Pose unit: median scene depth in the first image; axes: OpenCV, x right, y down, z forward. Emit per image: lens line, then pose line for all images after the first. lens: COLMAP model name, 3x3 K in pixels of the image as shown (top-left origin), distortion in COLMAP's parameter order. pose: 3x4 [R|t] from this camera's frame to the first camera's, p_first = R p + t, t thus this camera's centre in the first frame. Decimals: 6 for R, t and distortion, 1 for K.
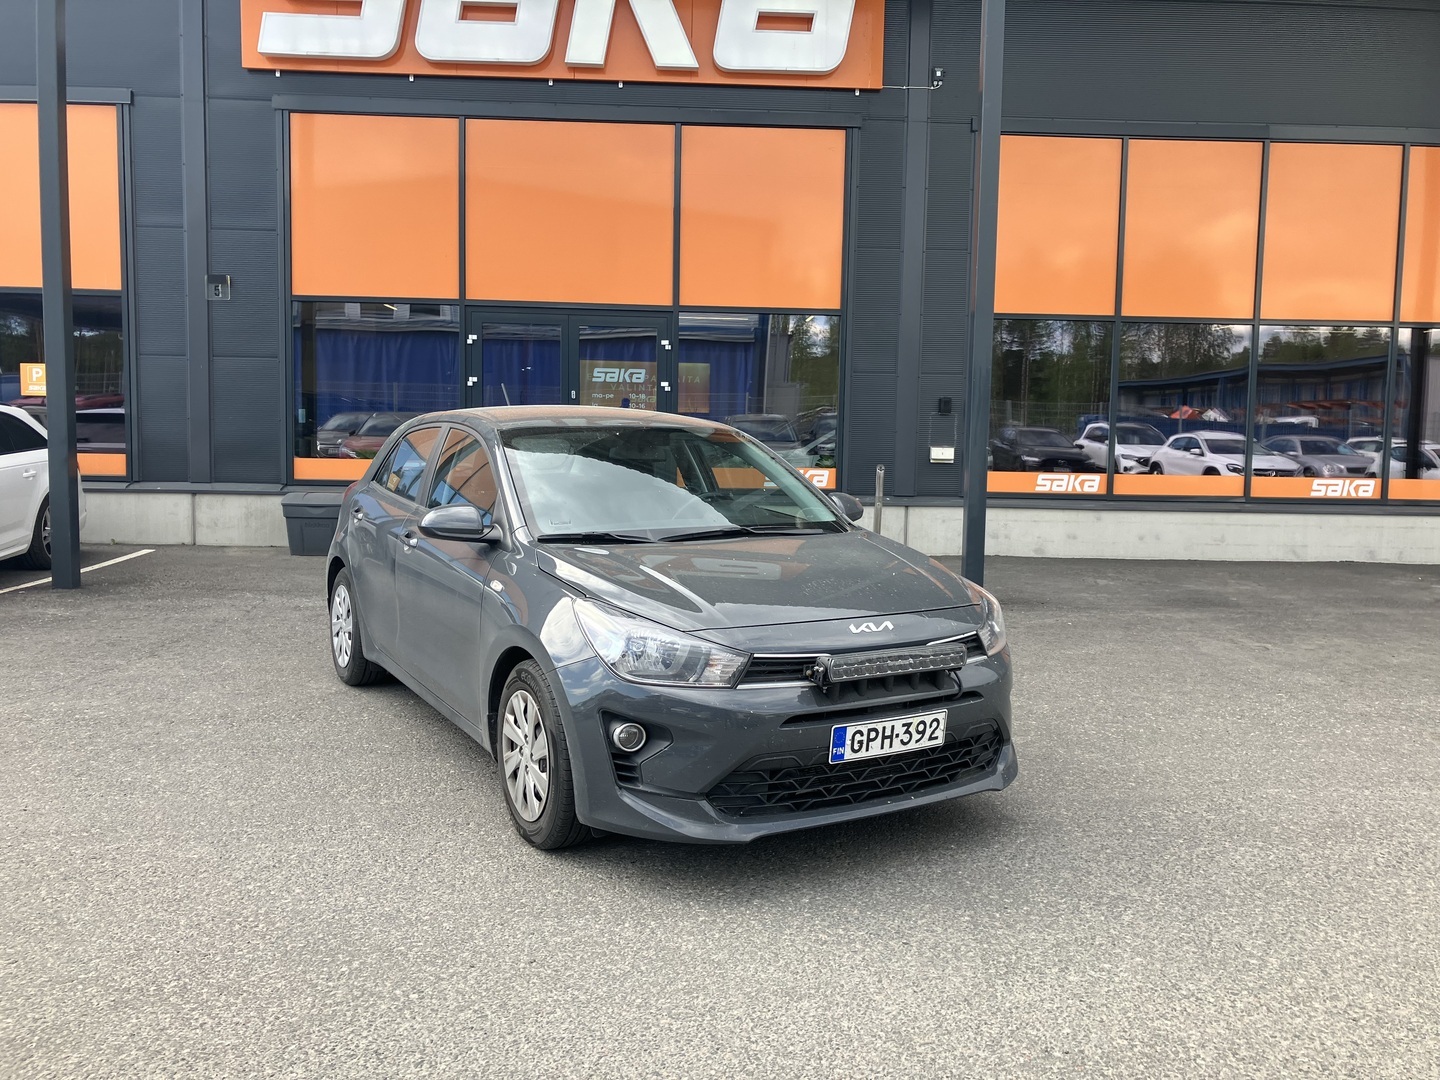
lens RADIAL K [[1182.5, 0, 708.9], [0, 1182.5, 535.7], [0, 0, 1]] dist [0.008659, -0.009424]
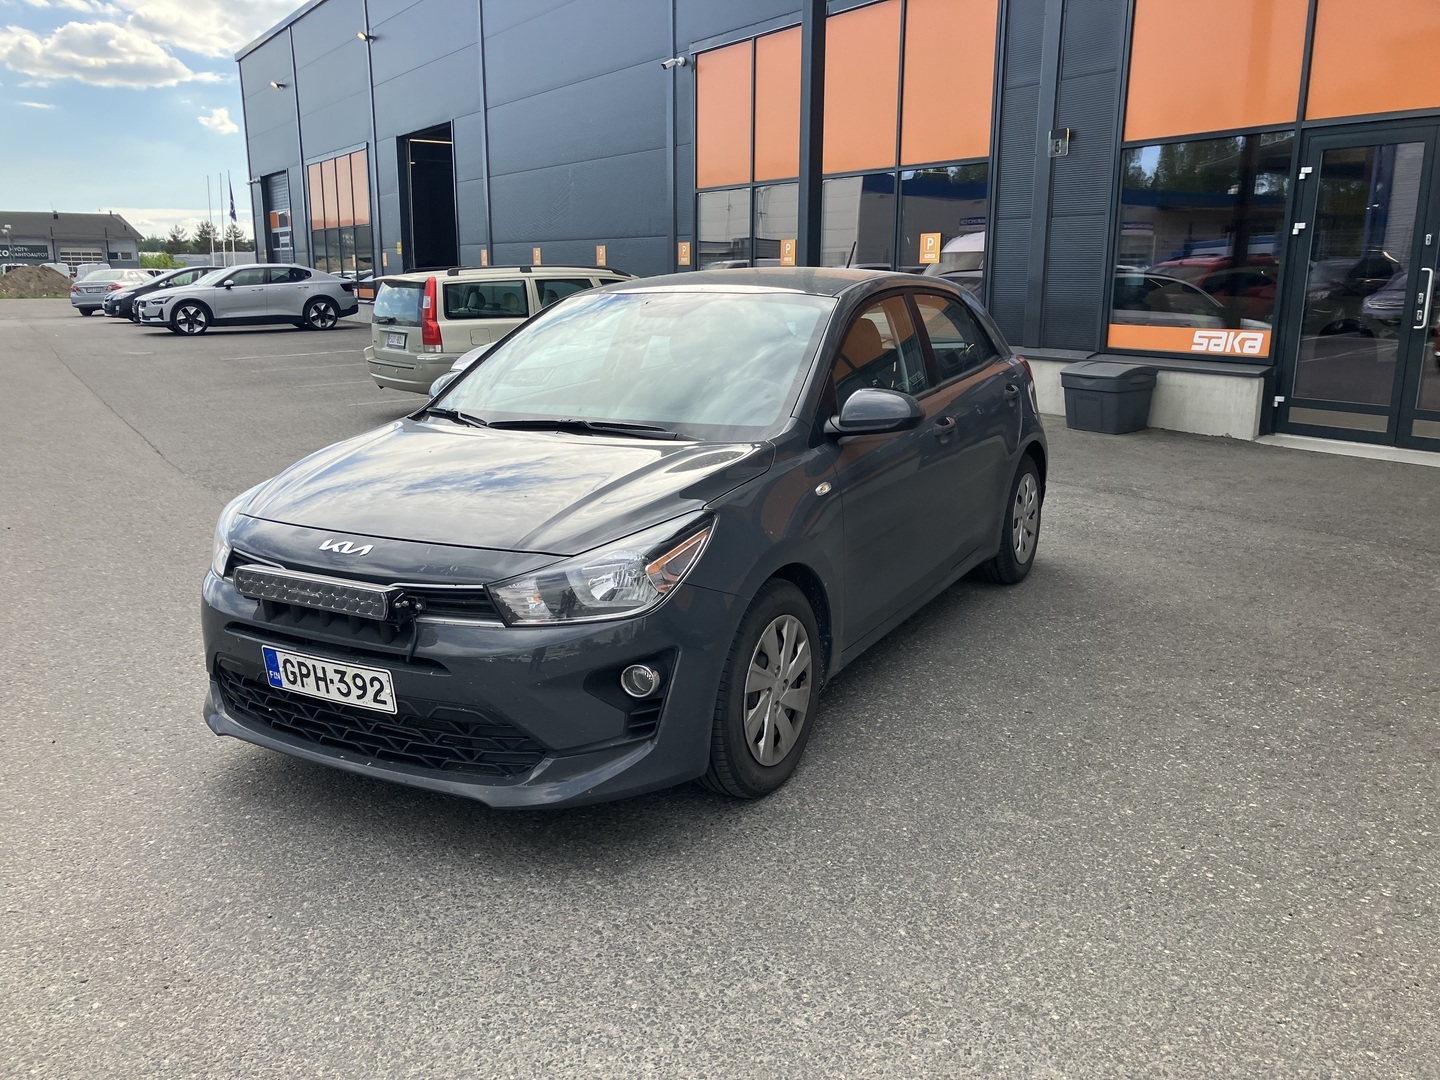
lens RADIAL K [[1182.5, 0, 708.9], [0, 1182.5, 535.7], [0, 0, 1]] dist [0.008659, -0.009424]
pose [[0.494427, 0.167071, -0.853012, 0.956431], [-0.066396, 0.985746, 0.154584, -0.074888], [0.866680, -0.019794, 0.498472, 0.800393]]
